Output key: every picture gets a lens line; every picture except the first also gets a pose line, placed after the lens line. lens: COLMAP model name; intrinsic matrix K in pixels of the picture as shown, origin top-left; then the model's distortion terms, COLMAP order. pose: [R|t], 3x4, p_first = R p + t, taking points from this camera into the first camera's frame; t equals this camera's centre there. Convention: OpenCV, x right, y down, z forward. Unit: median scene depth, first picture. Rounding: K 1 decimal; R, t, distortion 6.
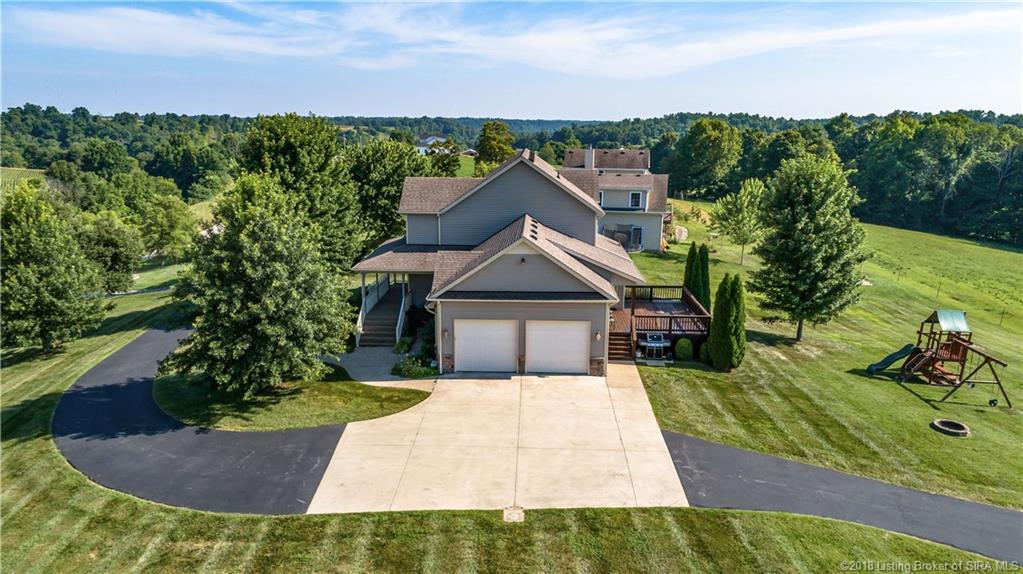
lens RADIAL K [[691.5, 0, 512.8], [0, 691.5, 286.4], [0, 0, 1]] dist [-0.005870, 0.003097]
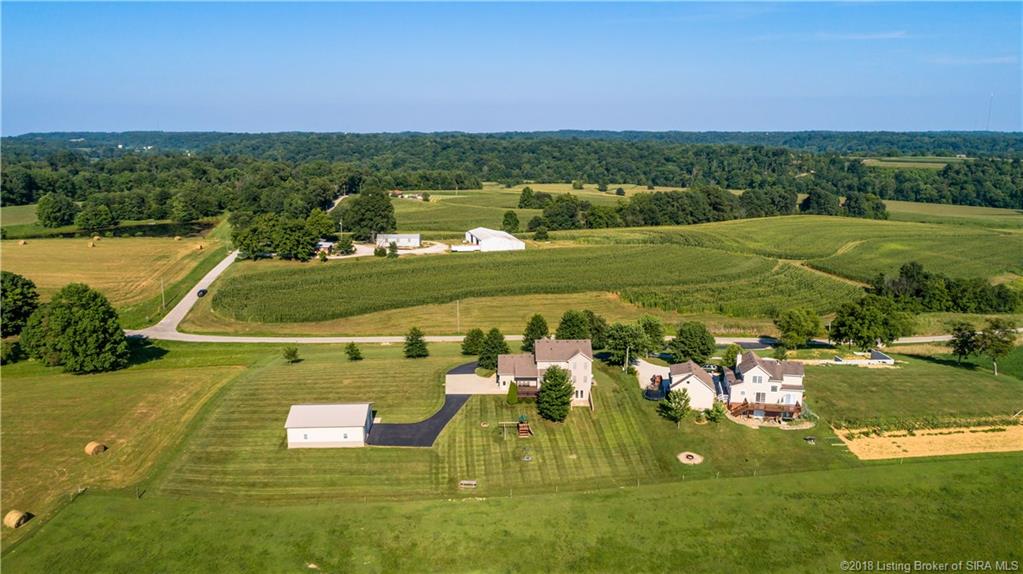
lens RADIAL K [[691.5, 0, 517.1], [0, 691.5, 285.9], [0, 0, 1]] dist [-0.005870, 0.003097]
pose [[0.069989, 0.210283, -0.975132, 0.143251], [-0.234204, 0.953670, 0.188845, -0.045549], [0.969665, 0.215163, 0.115995, 0.014761]]
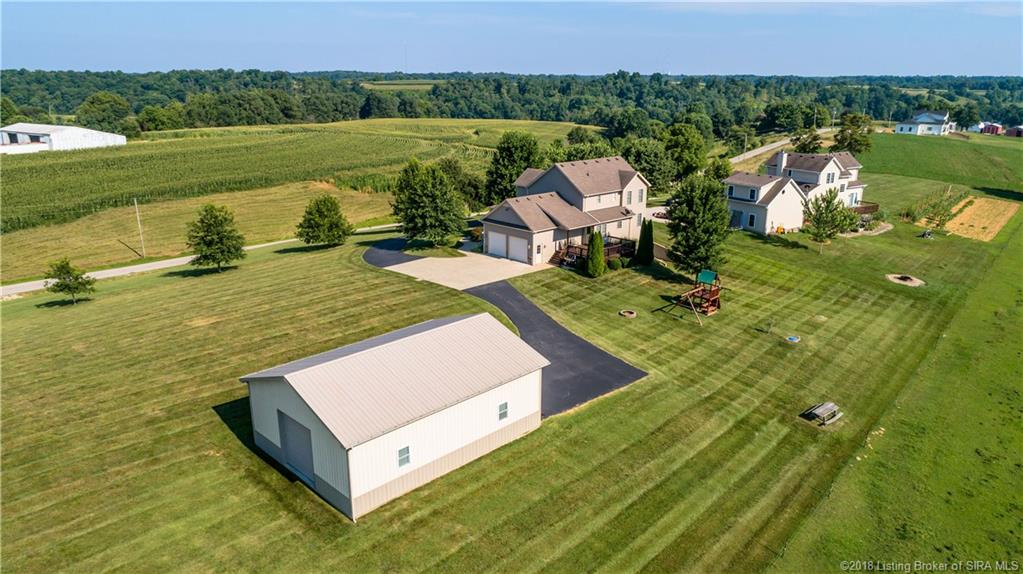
lens RADIAL K [[691.5, 0, 513.0], [0, 691.5, 296.8], [0, 0, 1]] dist [-0.005870, 0.003097]
pose [[0.720111, 0.206181, -0.662517, 0.053046], [-0.160288, 0.978435, 0.130276, -0.001810], [0.675091, 0.012381, 0.737631, -0.023387]]
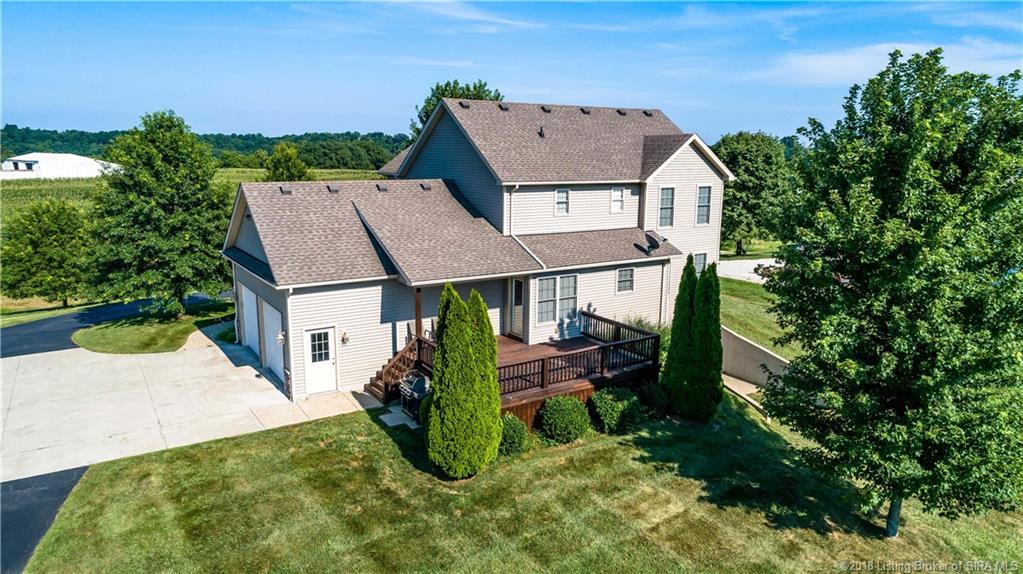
lens RADIAL K [[691.5, 0, 512.0], [0, 691.5, 286.2], [0, 0, 1]] dist [-0.005870, 0.003097]
pose [[0.585431, 0.159948, -0.794788, 0.025578], [-0.196205, 0.979155, 0.052529, -0.001850], [0.786622, 0.125189, 0.604610, 0.024655]]
